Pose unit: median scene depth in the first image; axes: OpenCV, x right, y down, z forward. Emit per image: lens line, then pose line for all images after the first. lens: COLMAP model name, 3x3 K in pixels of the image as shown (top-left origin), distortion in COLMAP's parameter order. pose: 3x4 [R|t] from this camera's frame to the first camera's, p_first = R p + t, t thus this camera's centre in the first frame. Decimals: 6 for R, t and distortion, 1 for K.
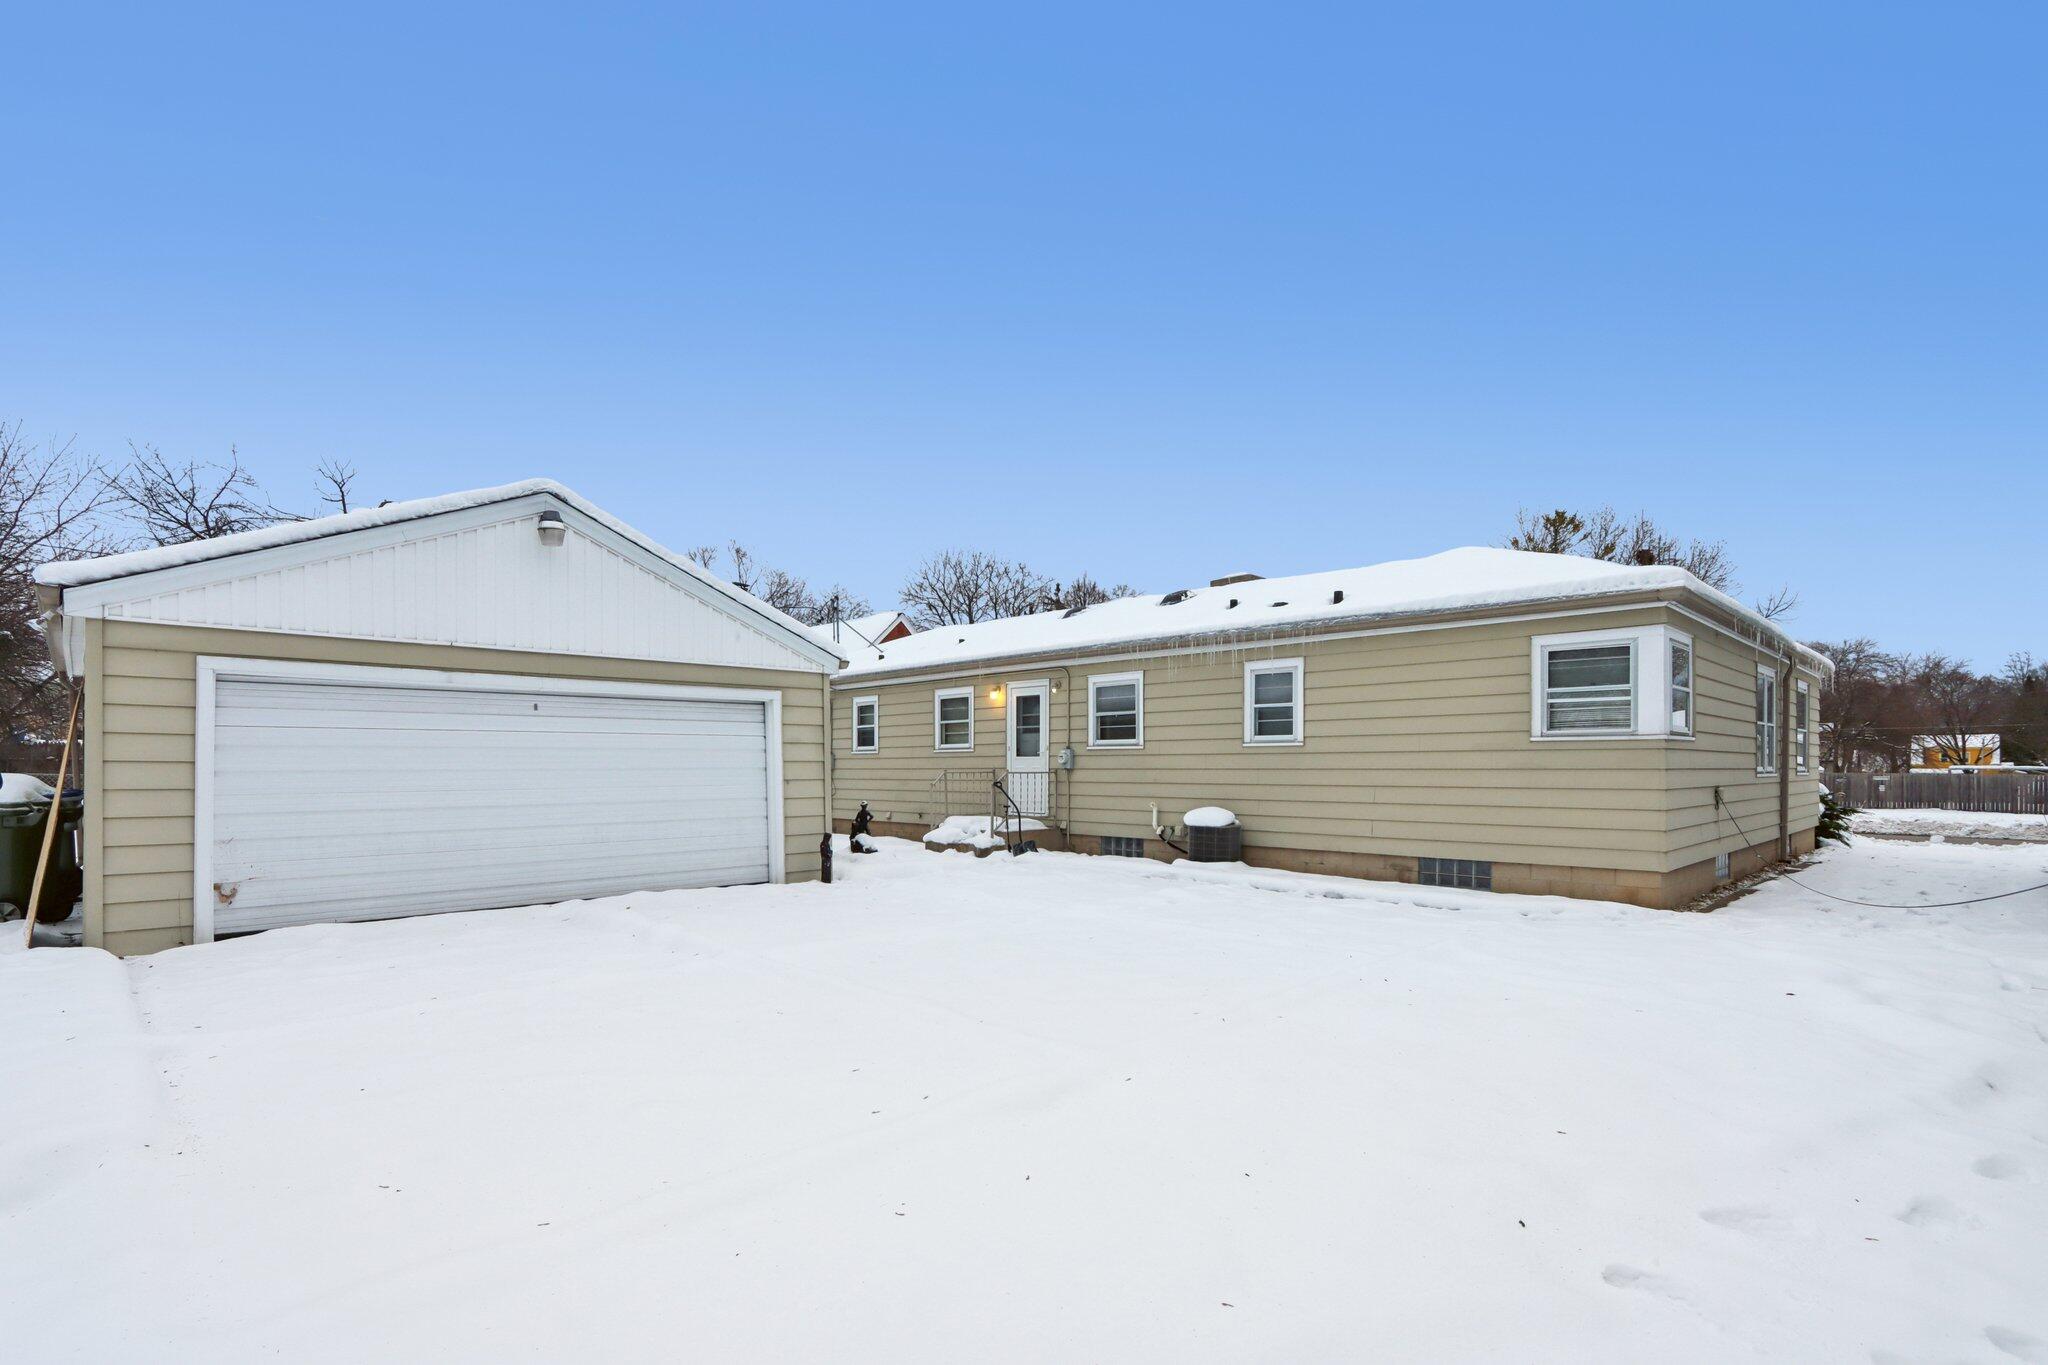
lens RADIAL K [[975.4, 0, 1028.3], [0, 975.4, 752.4], [0, 0, 1]] dist [-0.012021, 0.000128]
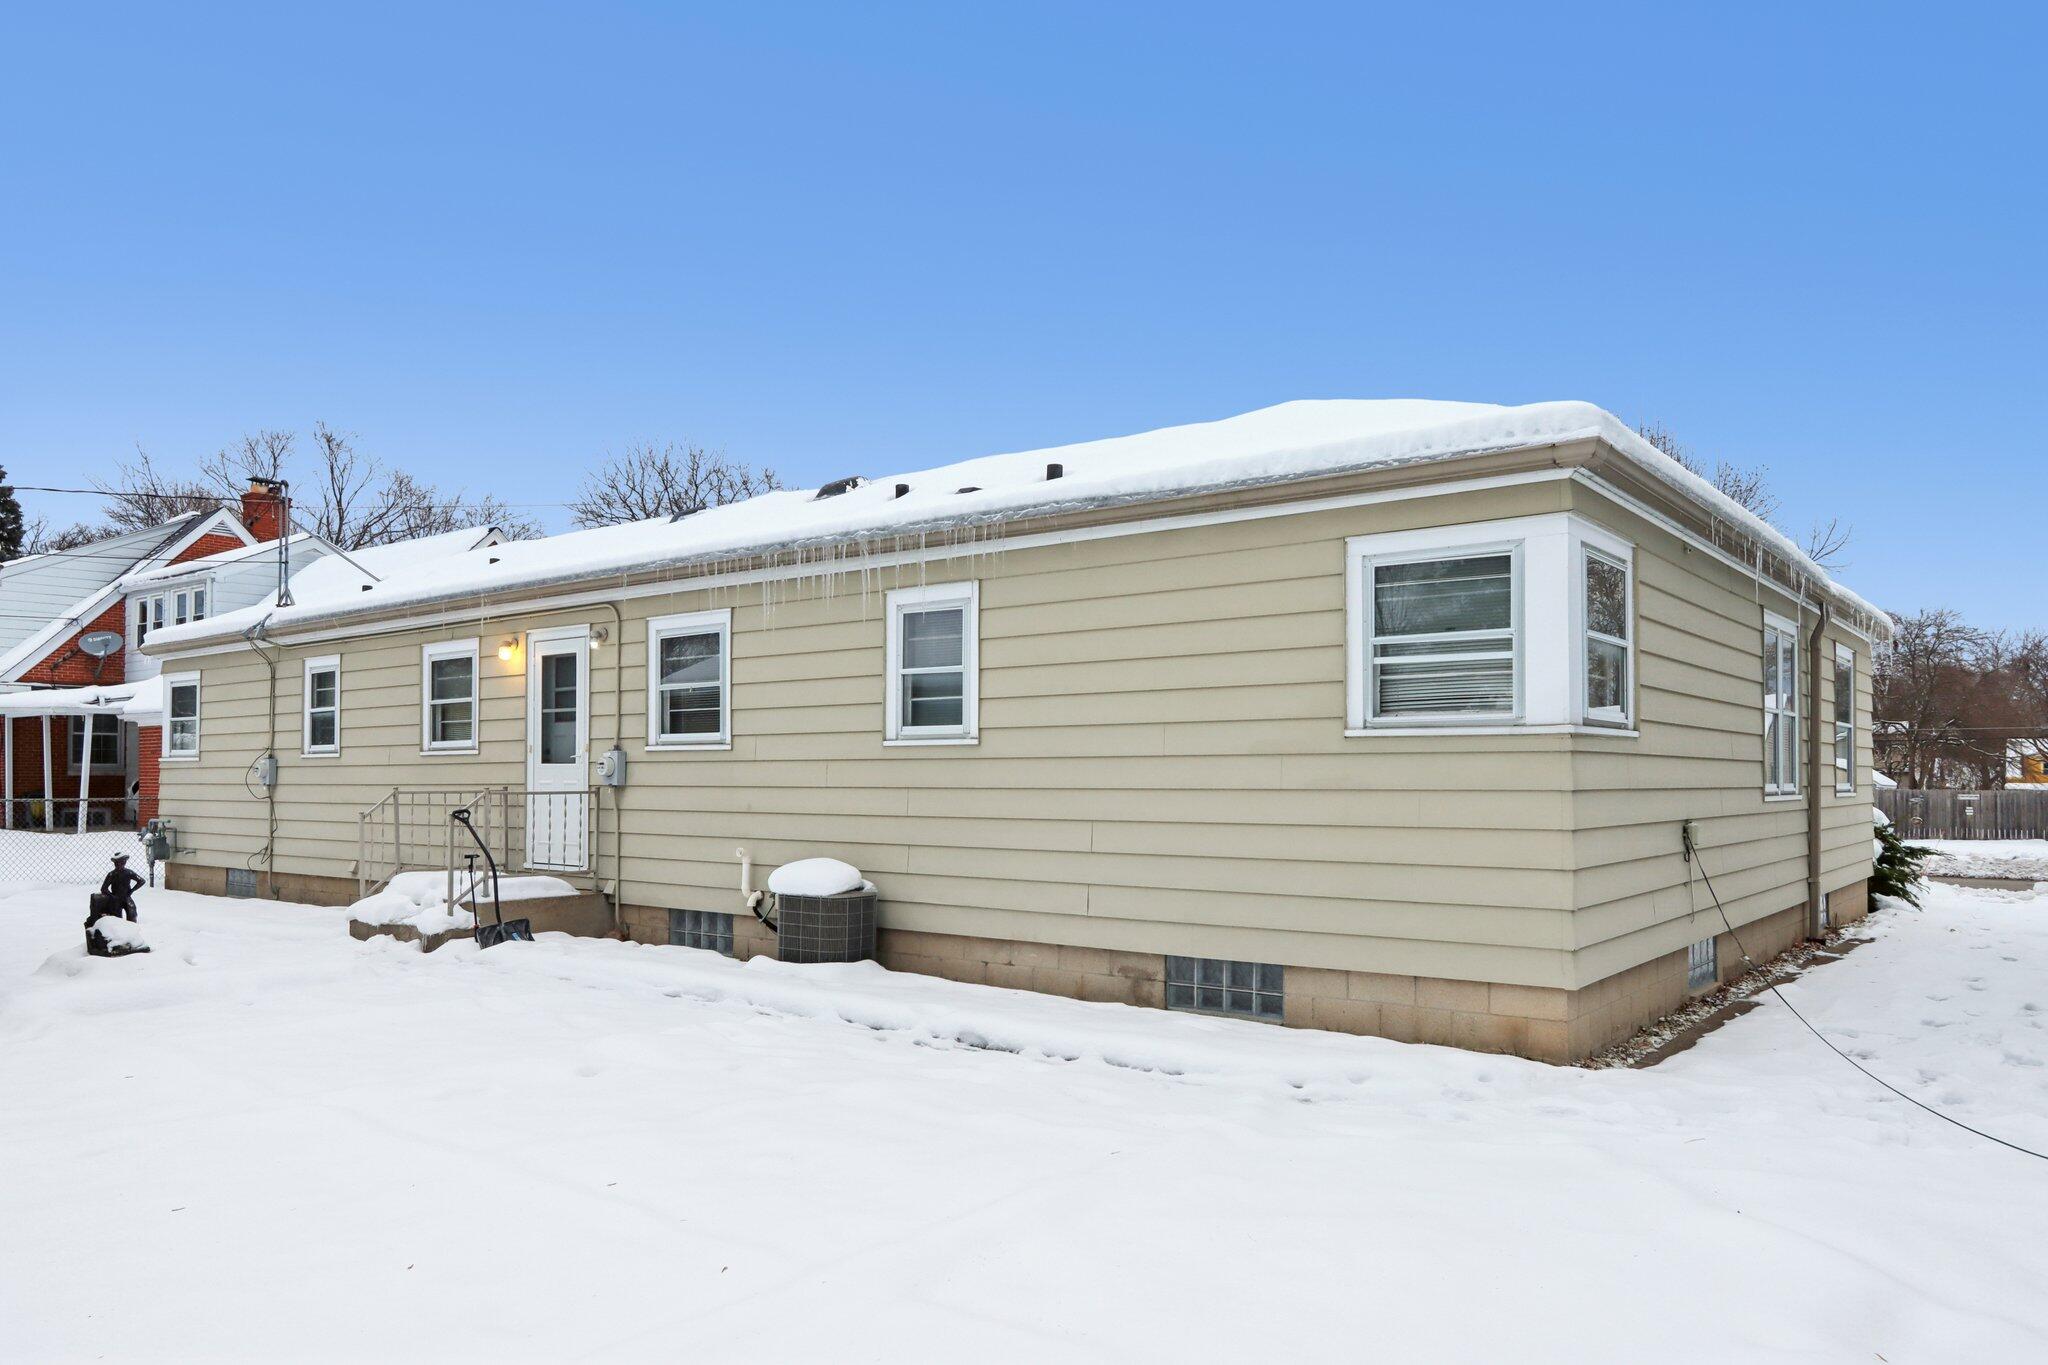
lens RADIAL K [[1407.9, 0, 1020.8], [0, 1407.9, 725.4], [0, 0, 1]] dist [-0.011241, 0.003148]
pose [[0.991862, 0.006024, 0.127176, 0.196427], [-0.003060, 0.999719, -0.023487, 0.000474], [-0.127282, 0.022906, 0.991602, 0.213099]]
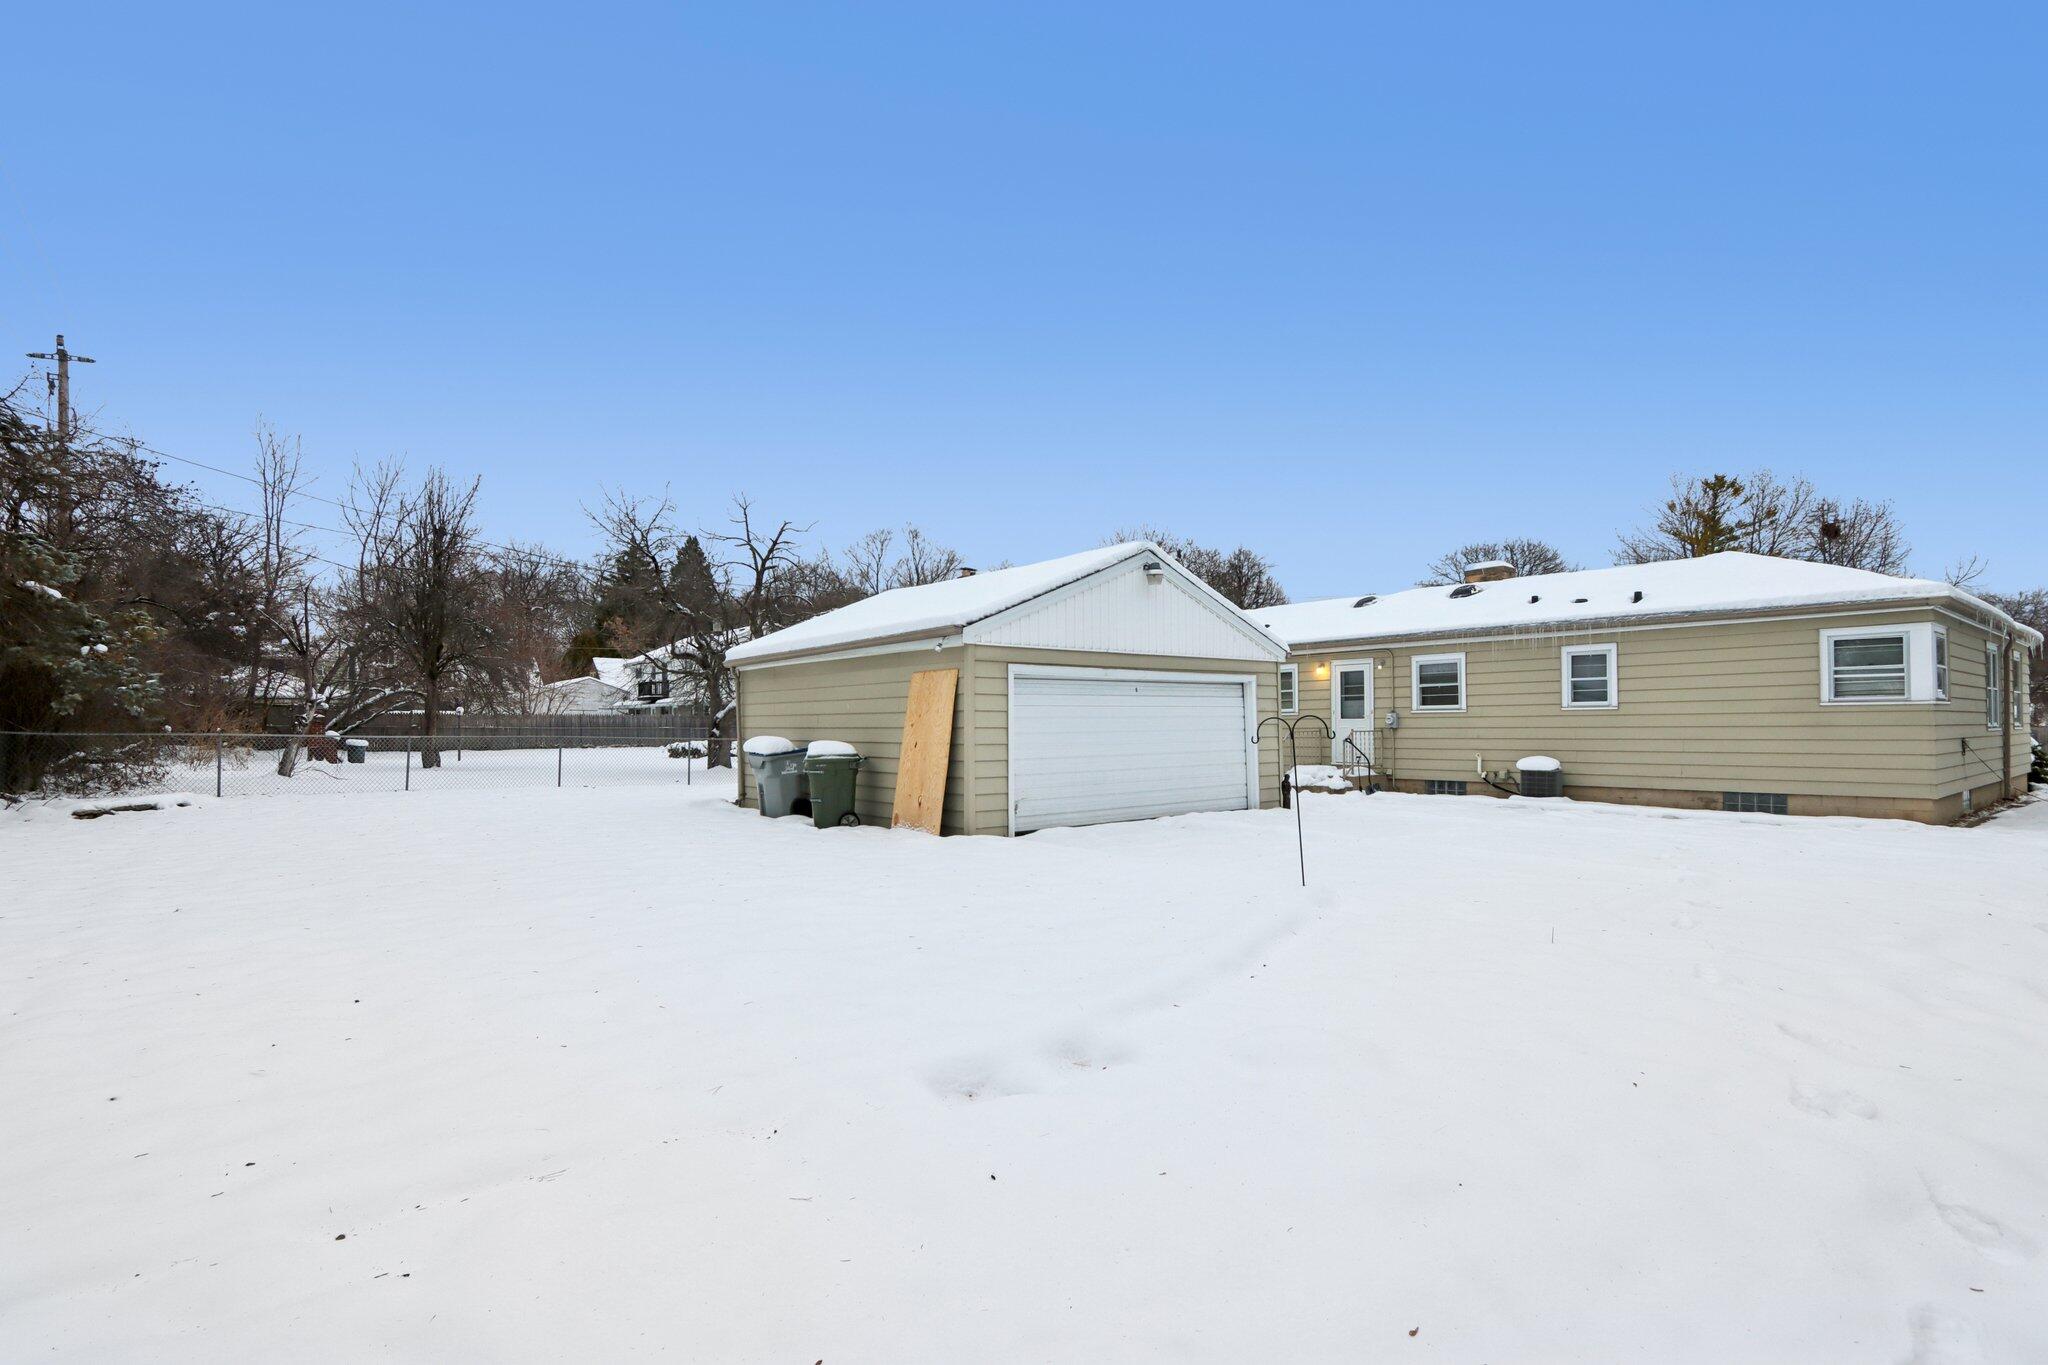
lens RADIAL K [[967.3, 0, 1027.3], [0, 967.3, 694.9], [0, 0, 1]] dist [-0.003118, -0.000383]
pose [[0.995479, -0.010078, -0.094448, -0.376584], [0.008322, 0.999785, -0.018969, -0.008029], [0.094619, 0.018098, 0.995349, -0.372186]]
